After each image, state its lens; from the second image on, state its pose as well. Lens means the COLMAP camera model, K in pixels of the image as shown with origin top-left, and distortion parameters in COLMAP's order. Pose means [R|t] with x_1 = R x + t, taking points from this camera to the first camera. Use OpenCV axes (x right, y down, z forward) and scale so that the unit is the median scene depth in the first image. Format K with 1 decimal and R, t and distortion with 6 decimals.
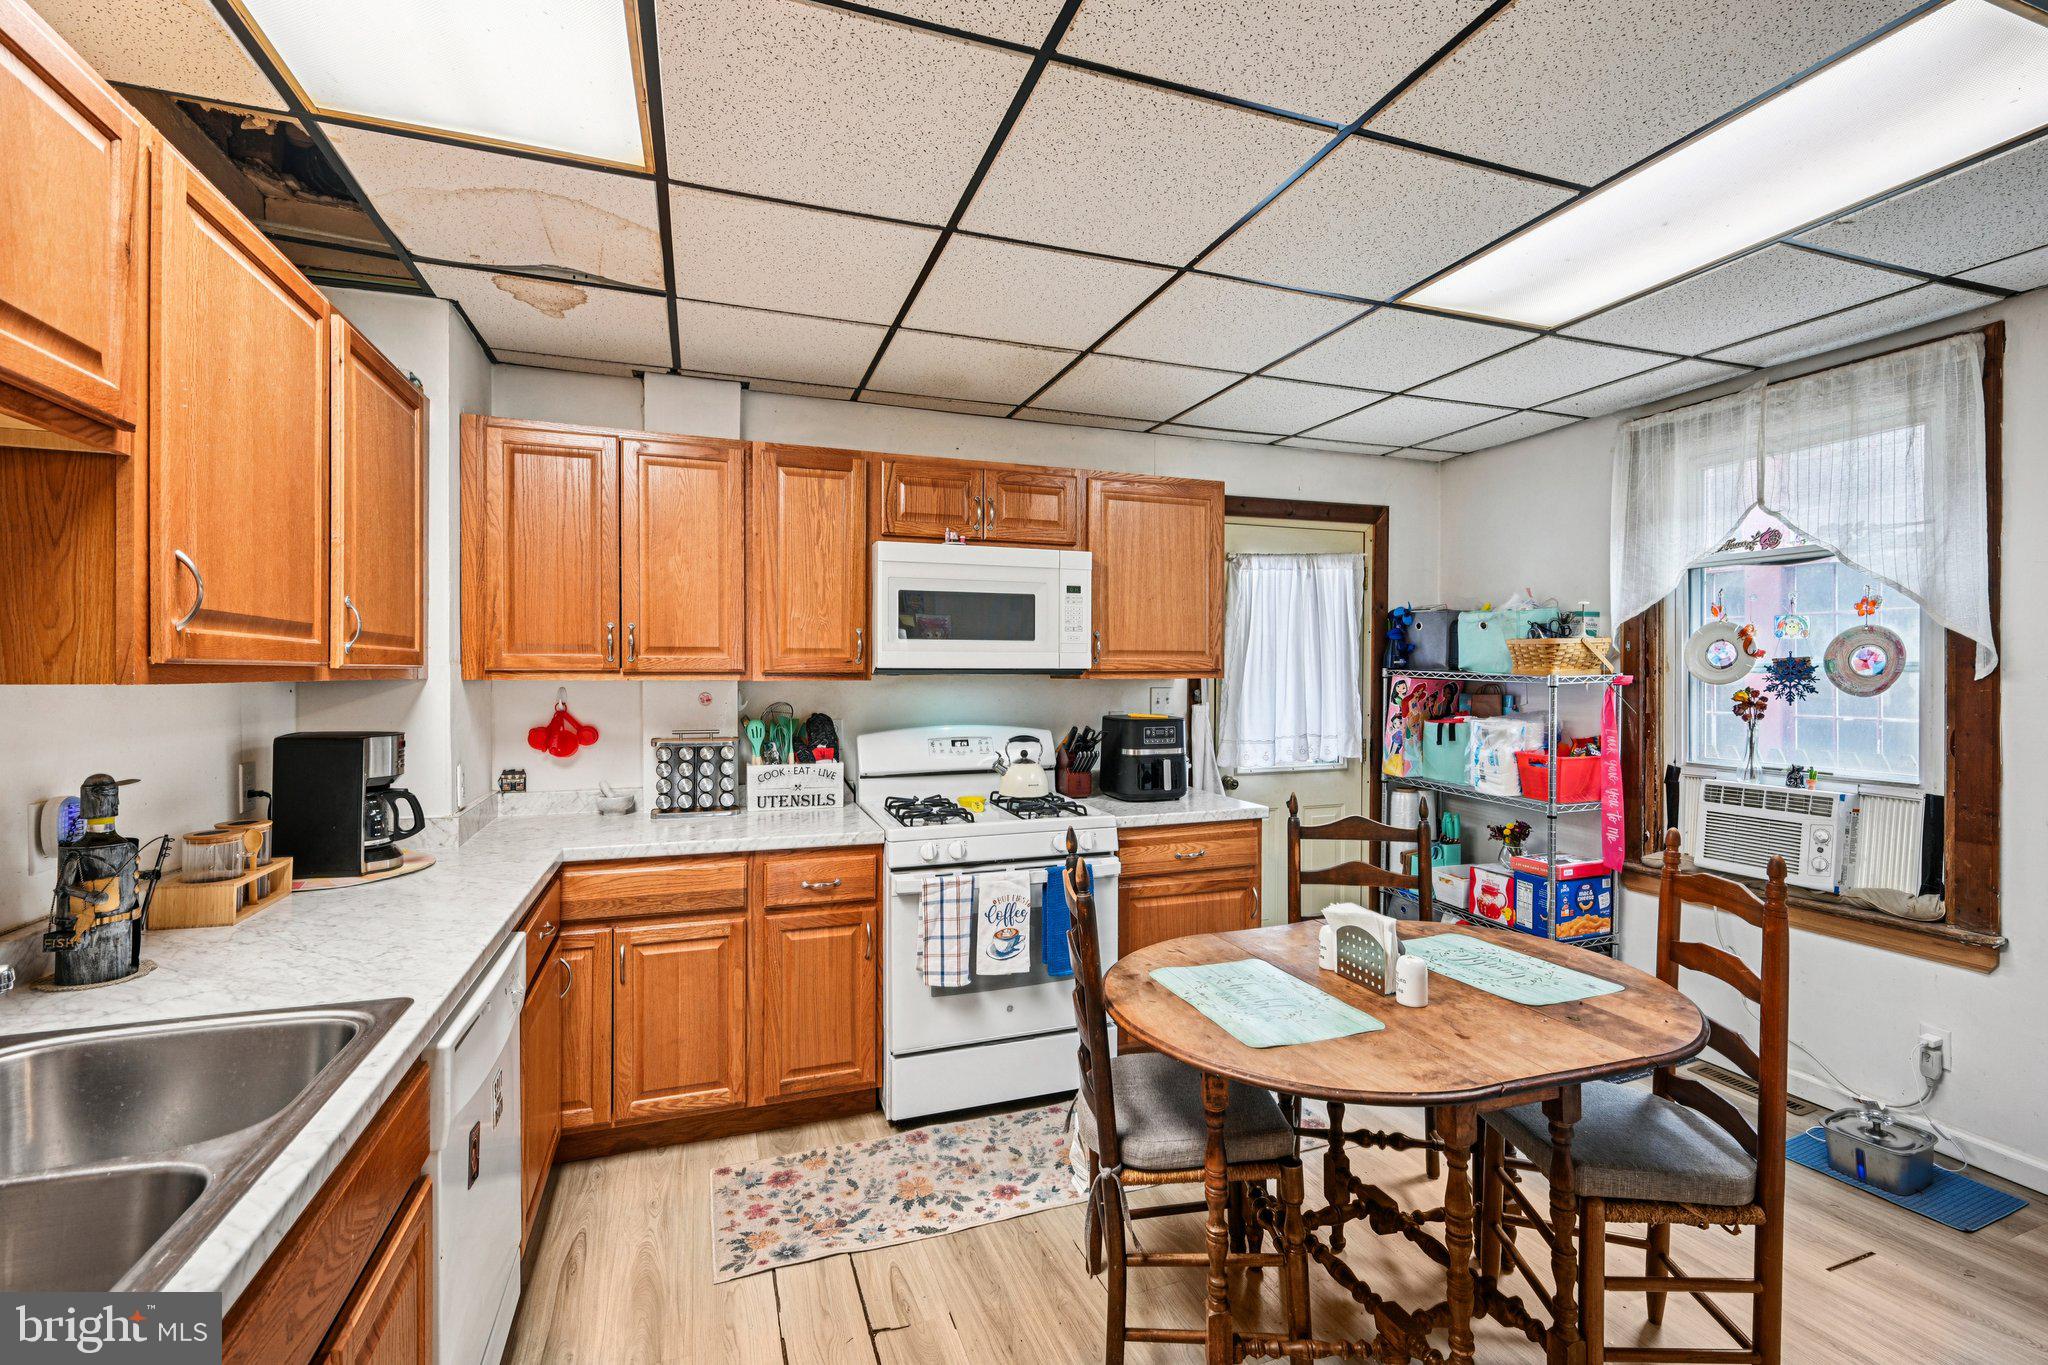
lens RADIAL K [[896.3, 0, 1022.4], [0, 896.3, 686.2], [0, 0, 1]] dist [0.000551, -0.000054]
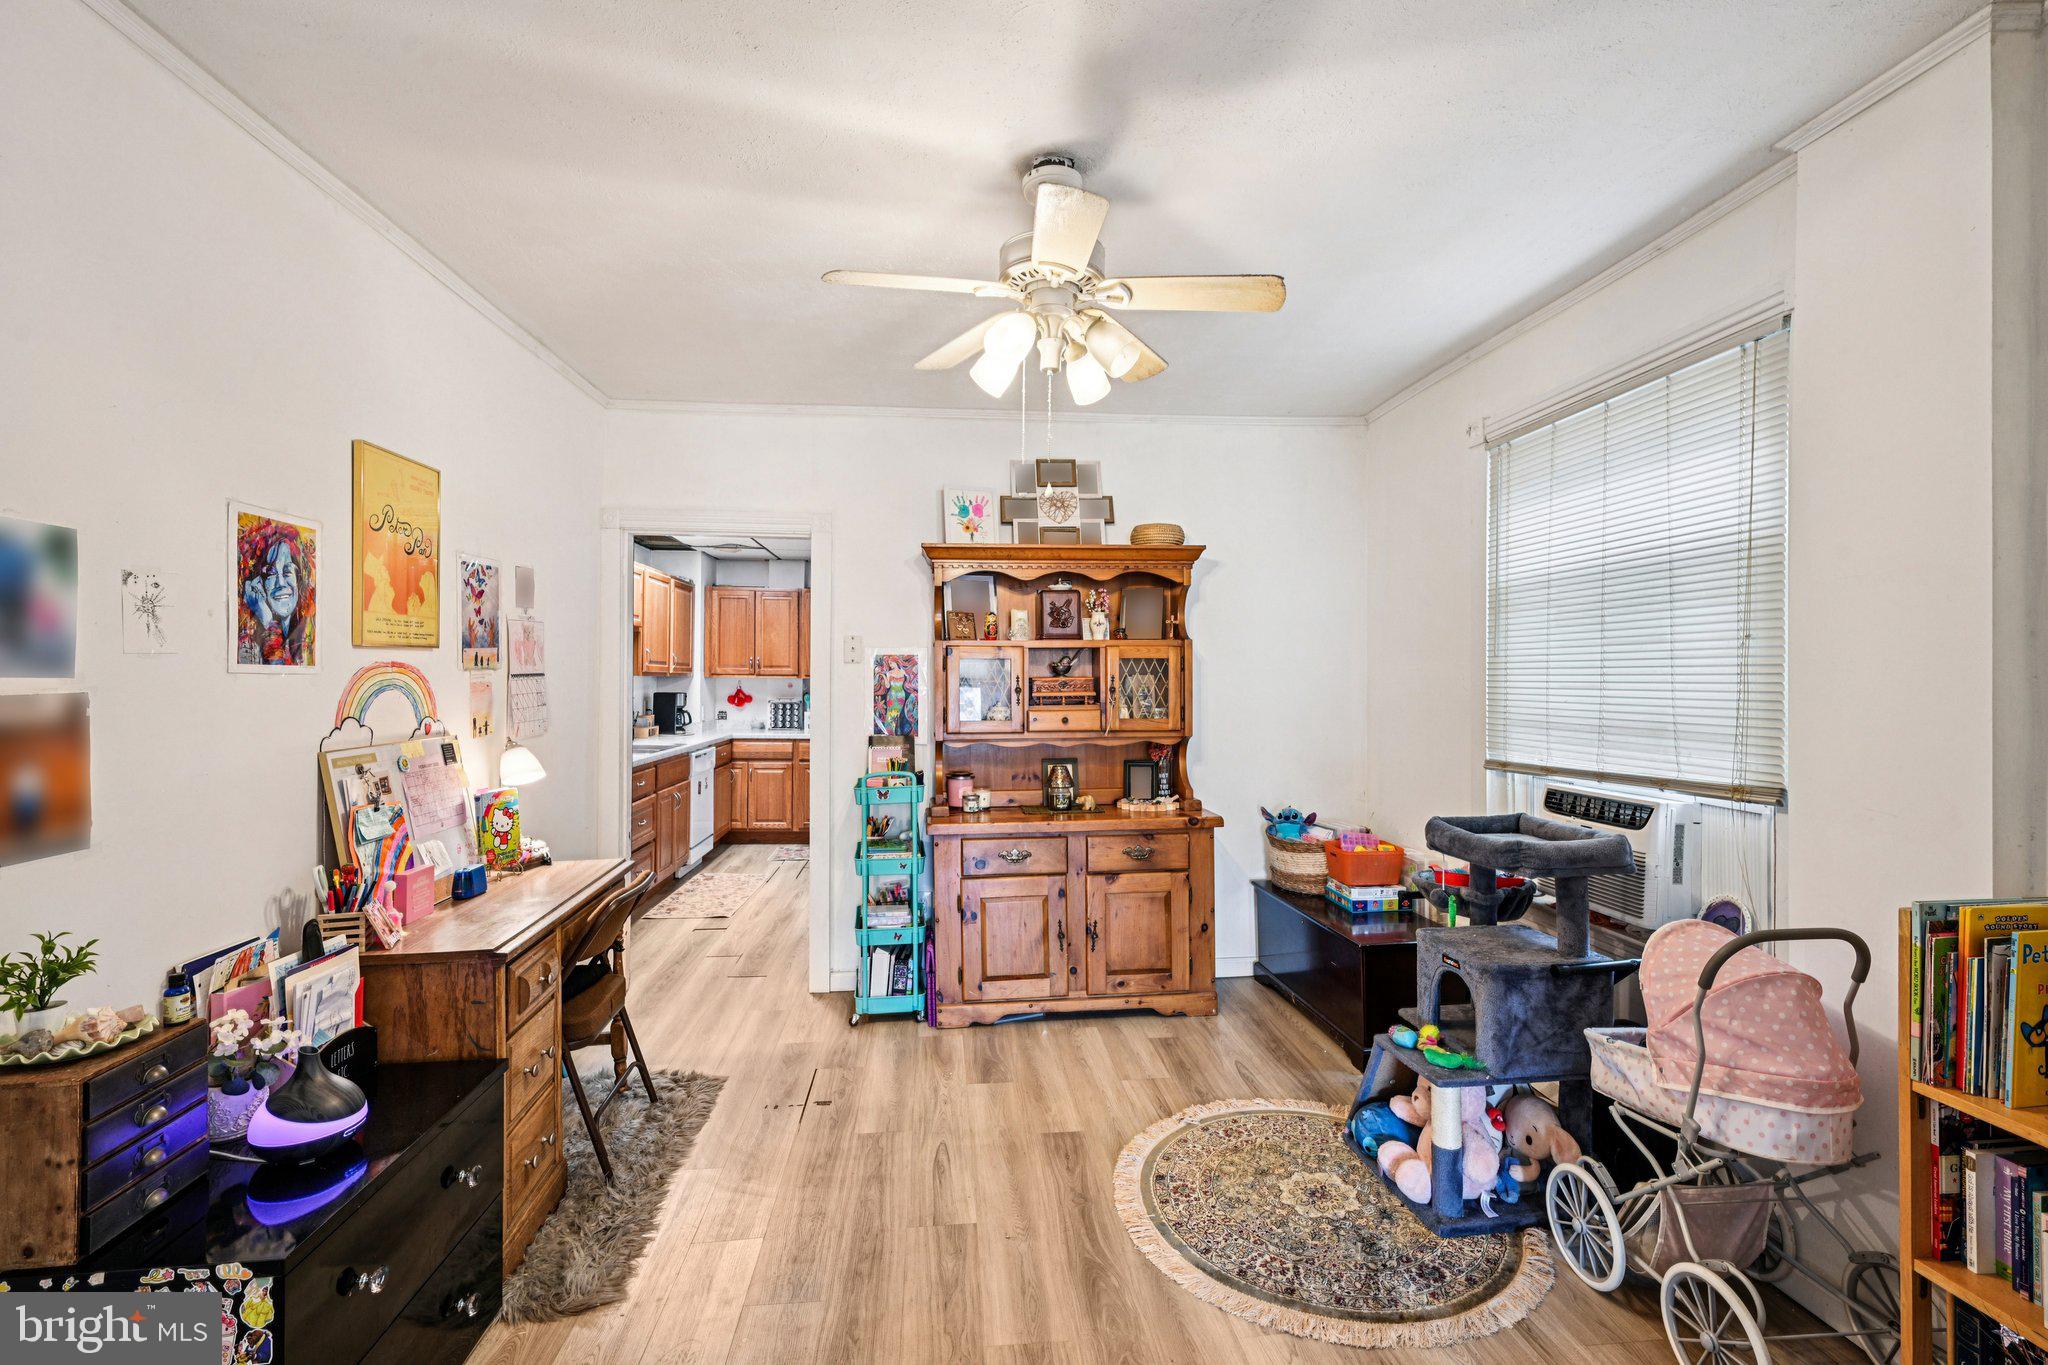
lens RADIAL K [[906.5, 0, 1024.8], [0, 906.5, 680.6], [0, 0, 1]] dist [-0.000736, -0.000031]
pose [[0.969887, 0.008978, -0.243389, 1.110484], [-0.012085, 0.999863, -0.011274, 0.025370], [0.243255, 0.013876, 0.969863, -1.616614]]
